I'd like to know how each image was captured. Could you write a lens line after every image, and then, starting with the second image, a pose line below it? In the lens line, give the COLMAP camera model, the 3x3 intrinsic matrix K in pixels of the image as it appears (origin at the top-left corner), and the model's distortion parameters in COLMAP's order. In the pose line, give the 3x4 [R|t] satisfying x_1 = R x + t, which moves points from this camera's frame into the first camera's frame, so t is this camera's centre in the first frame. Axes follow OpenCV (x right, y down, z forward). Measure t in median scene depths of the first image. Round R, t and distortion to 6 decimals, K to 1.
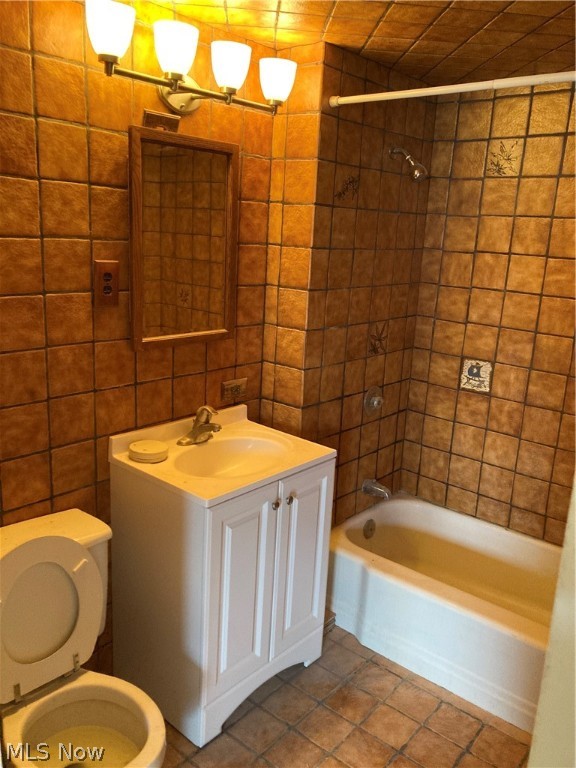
lens RADIAL K [[626.4, 0, 288.6], [0, 626.4, 383.7], [0, 0, 1]] dist [0.012630, -0.005345]
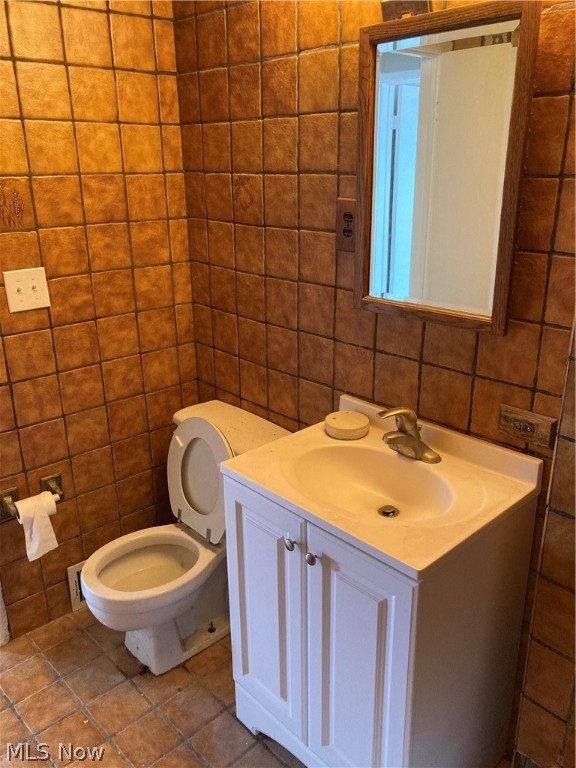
lens RADIAL K [[626.4, 0, 289.0], [0, 626.4, 383.6], [0, 0, 1]] dist [0.012630, -0.005345]
pose [[-0.108146, 0.282945, -0.953020, 0.672013], [-0.230180, 0.925465, 0.300884, -0.212167], [0.967120, 0.251906, -0.034957, 1.067828]]
